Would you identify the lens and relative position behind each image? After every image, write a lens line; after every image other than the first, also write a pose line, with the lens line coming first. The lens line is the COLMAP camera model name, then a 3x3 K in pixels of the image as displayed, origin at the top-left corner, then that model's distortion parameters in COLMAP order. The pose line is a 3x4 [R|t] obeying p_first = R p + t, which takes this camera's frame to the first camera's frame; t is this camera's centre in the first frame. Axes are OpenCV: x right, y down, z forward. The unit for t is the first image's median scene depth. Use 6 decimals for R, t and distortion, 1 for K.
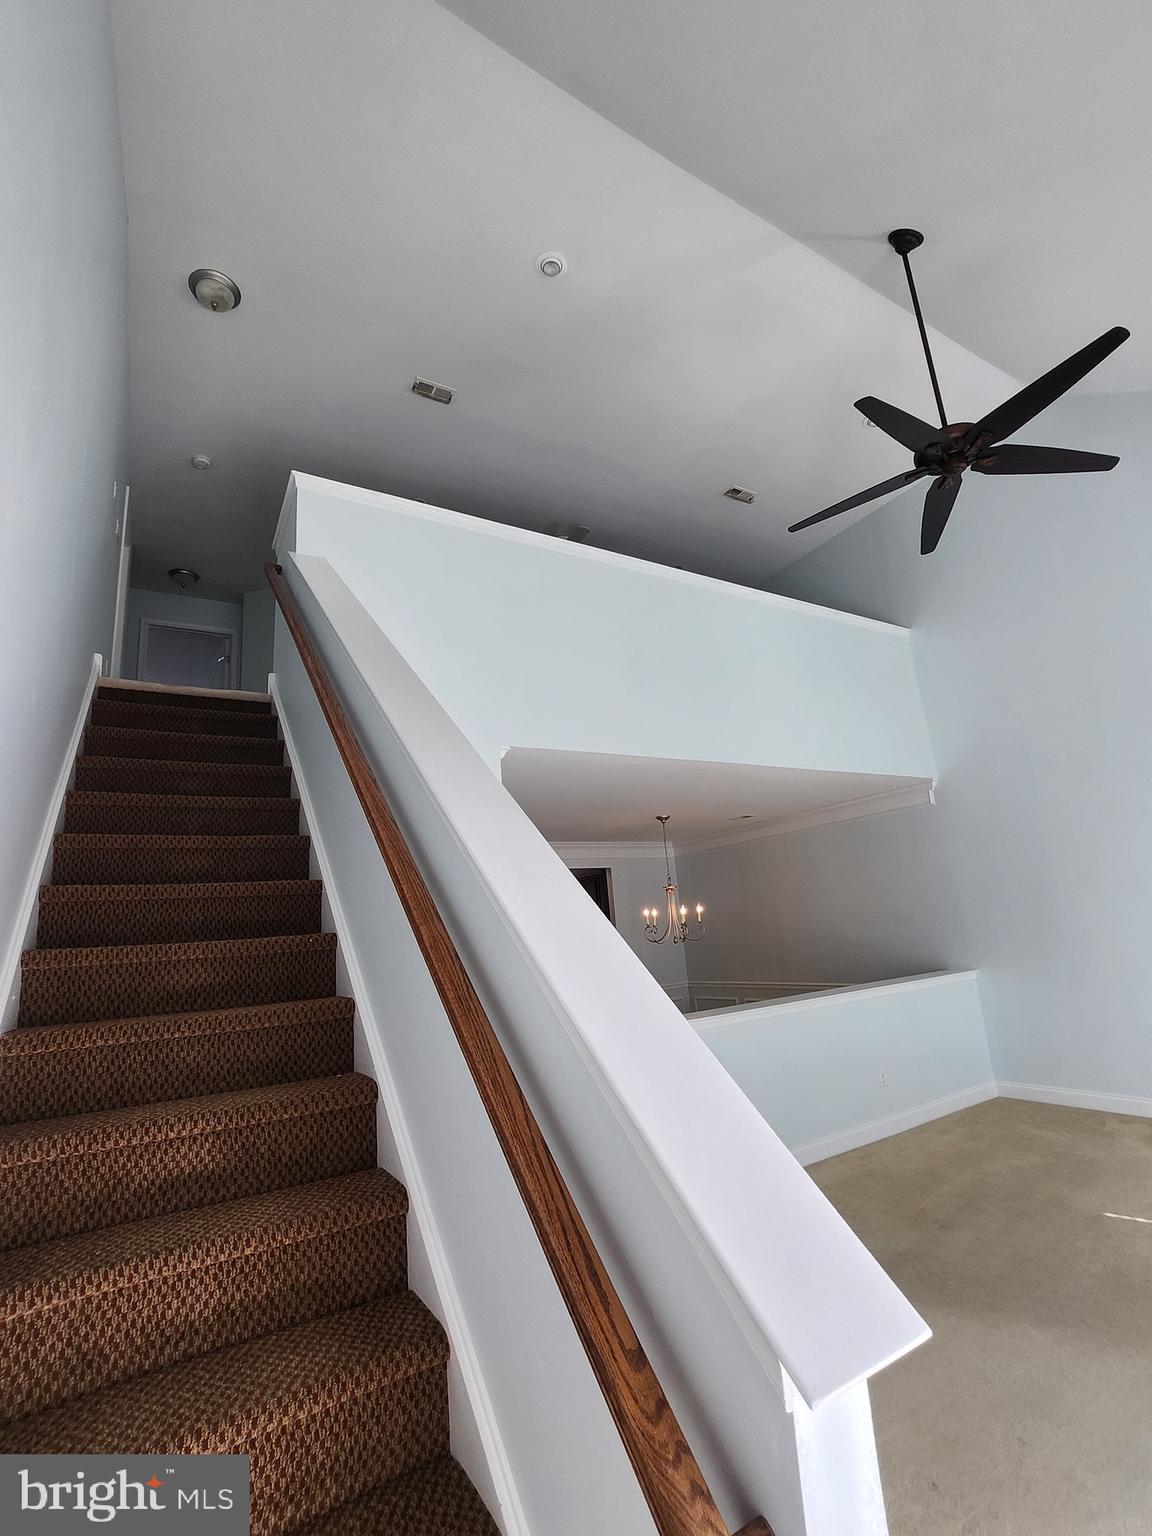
lens RADIAL K [[702.5, 0, 589.3], [0, 702.5, 770.2], [0, 0, 1]] dist [-0.000444, 0.001423]
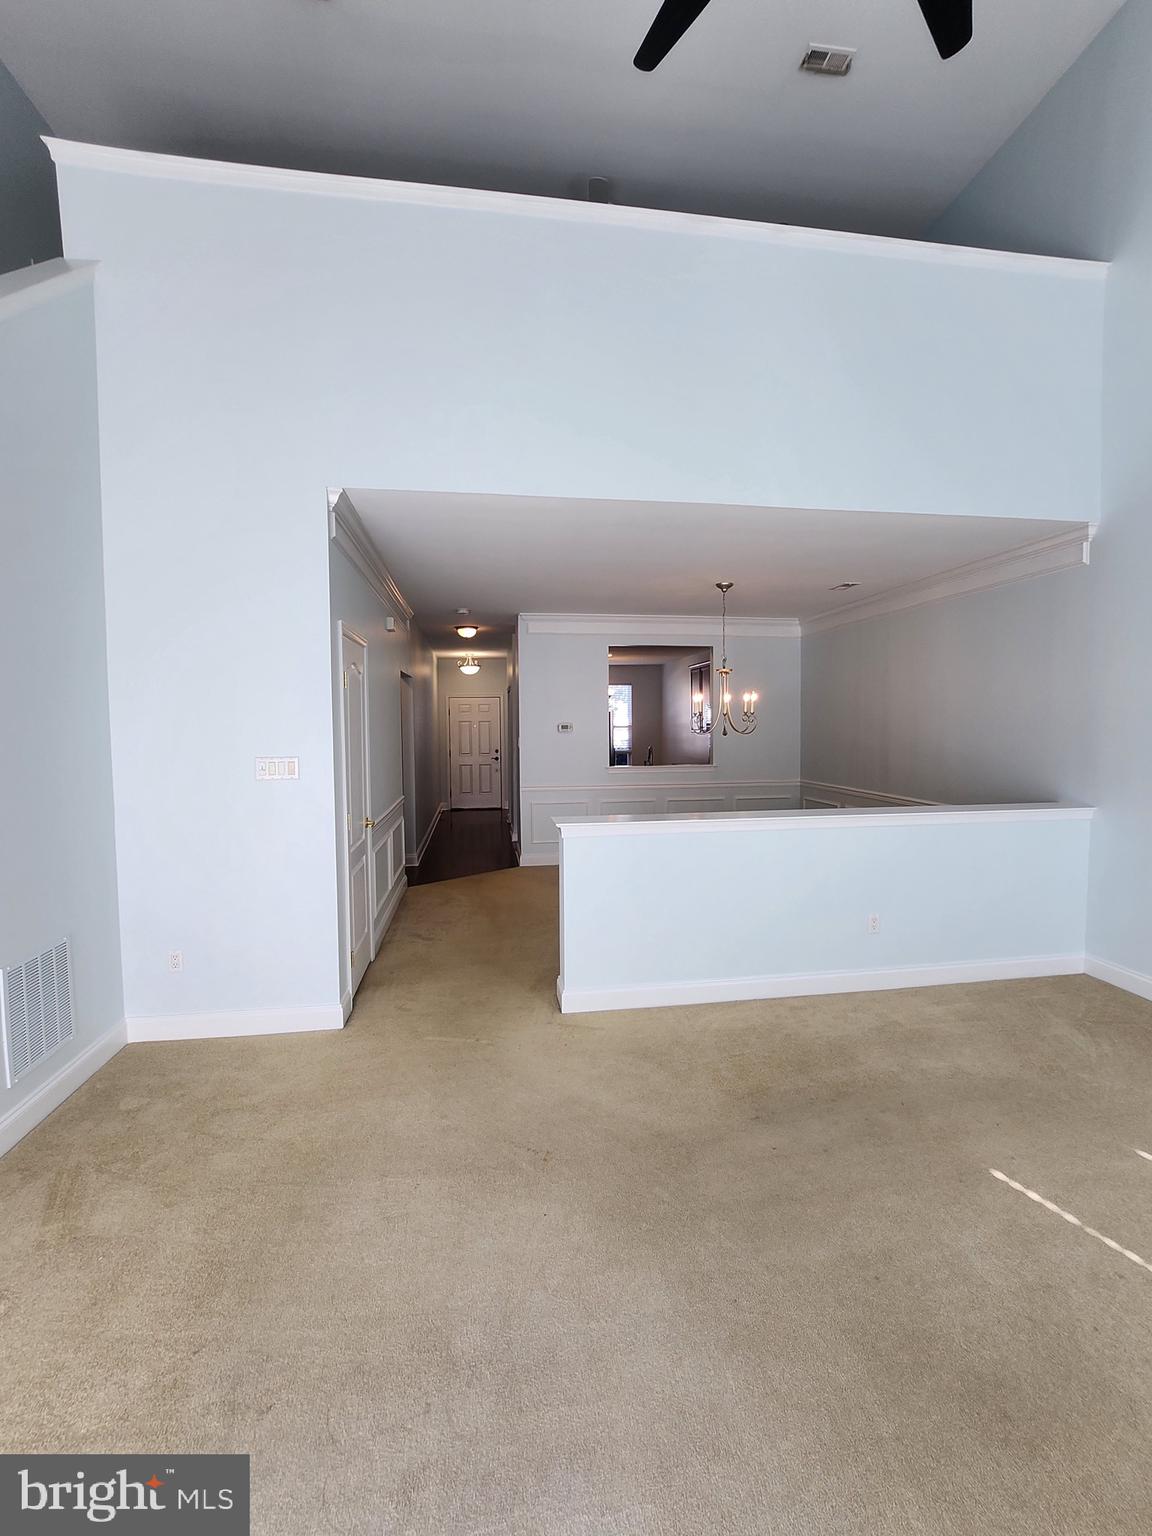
lens RADIAL K [[702.5, 0, 578.2], [0, 702.5, 752.0], [0, 0, 1]] dist [-0.000444, 0.001423]
pose [[0.924206, 0.092247, -0.370586, 0.334404], [0.018629, 0.958343, 0.285011, 0.022621], [0.381440, -0.270312, 0.883988, 0.204442]]
